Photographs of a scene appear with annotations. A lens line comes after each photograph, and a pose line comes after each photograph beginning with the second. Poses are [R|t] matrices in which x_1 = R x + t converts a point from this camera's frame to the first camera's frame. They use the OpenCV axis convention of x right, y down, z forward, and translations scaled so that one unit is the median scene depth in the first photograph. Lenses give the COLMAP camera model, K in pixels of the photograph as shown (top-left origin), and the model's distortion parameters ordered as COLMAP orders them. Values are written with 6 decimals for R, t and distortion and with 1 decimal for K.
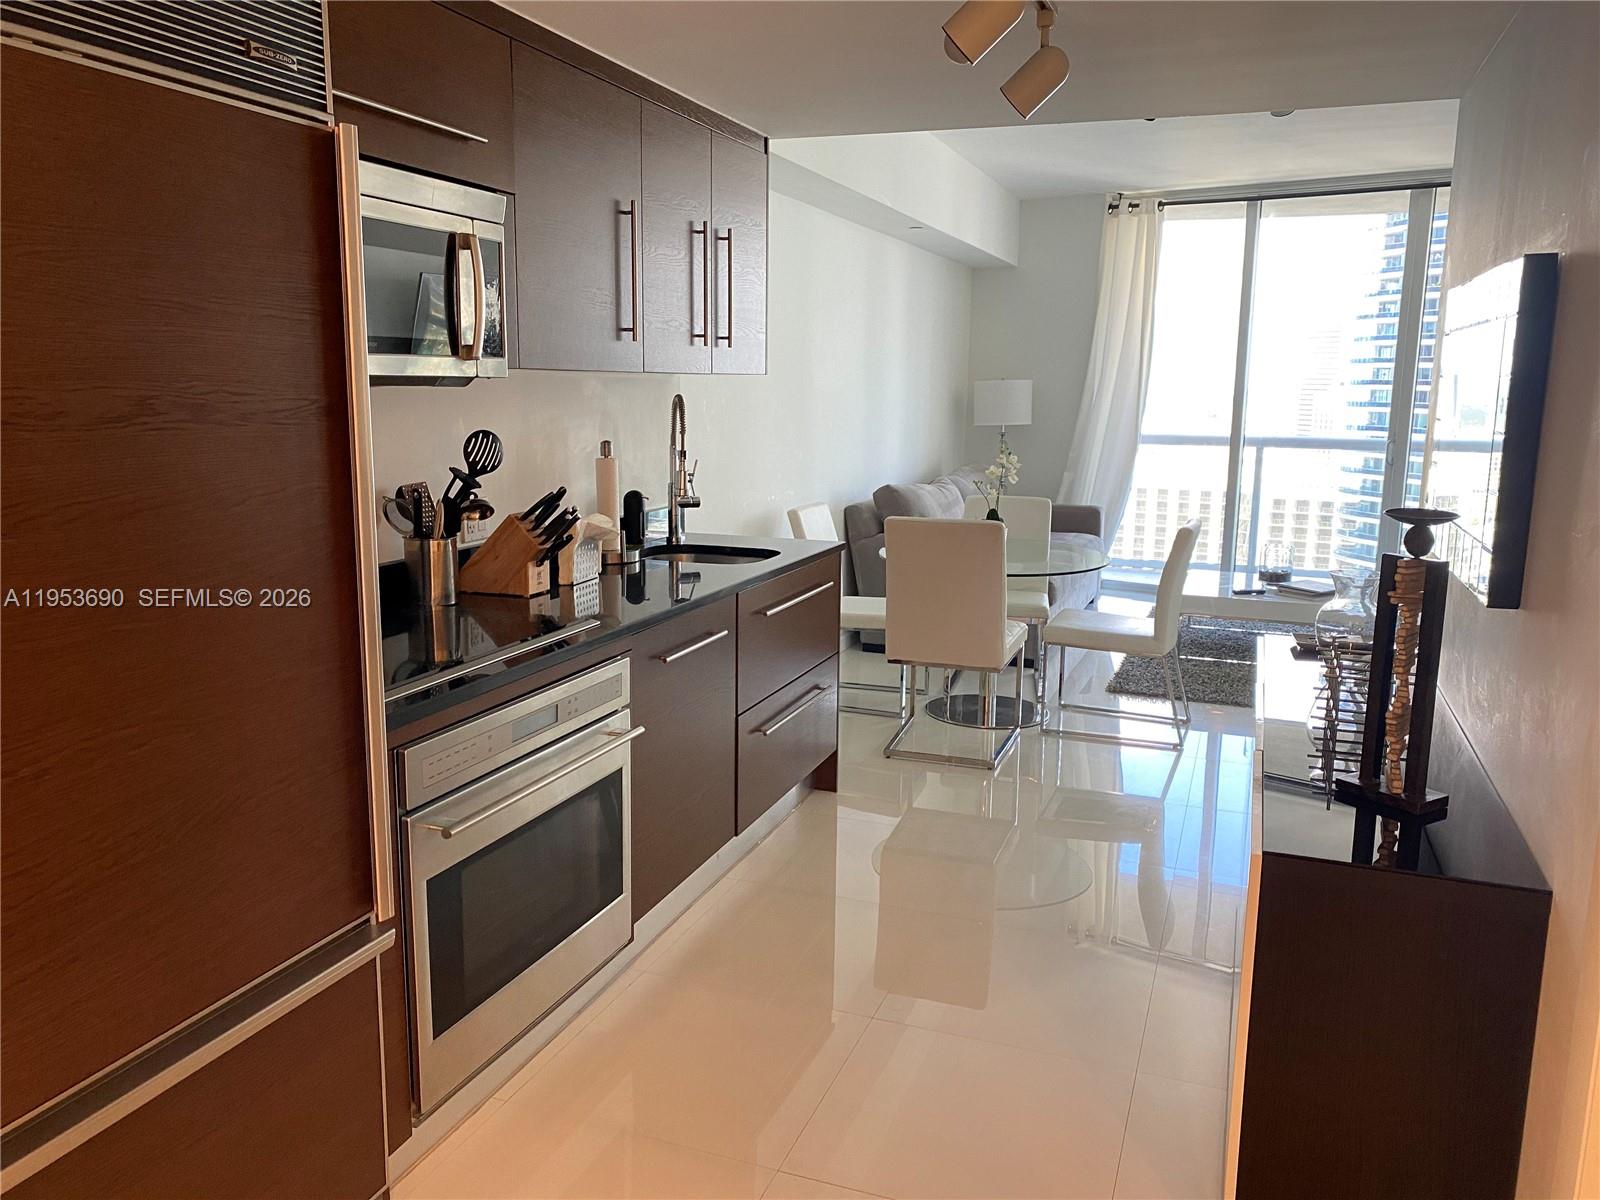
lens RADIAL K [[1241.4, 0, 800.0], [0, 1241.4, 600.0], [0, 0, 1]] dist [-0.003673, -0.001954]
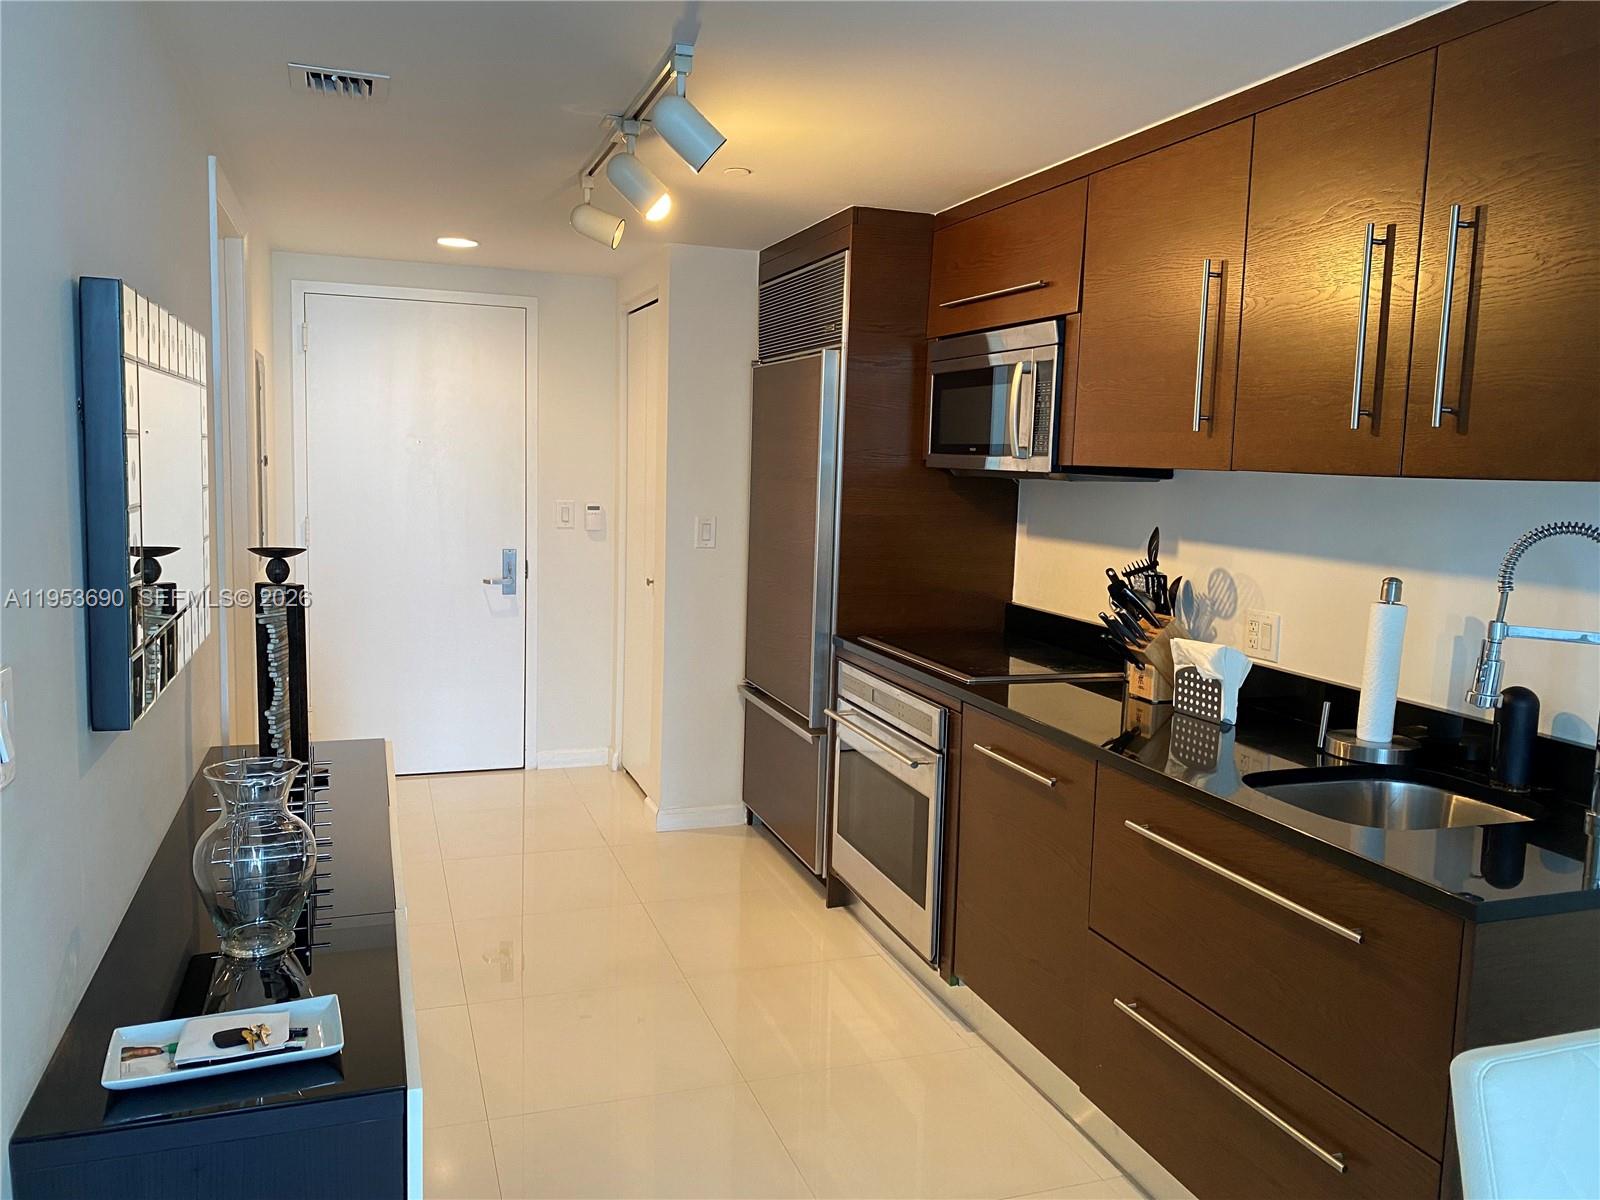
lens RADIAL K [[1241.4, 0, 800.0], [0, 1241.4, 600.0], [0, 0, 1]] dist [-0.003673, -0.001954]
pose [[-0.767651, 0.039426, -0.639654, 0.704182], [-0.149877, 0.959383, 0.239001, -0.312859], [0.623096, 0.279338, -0.730562, 1.764681]]
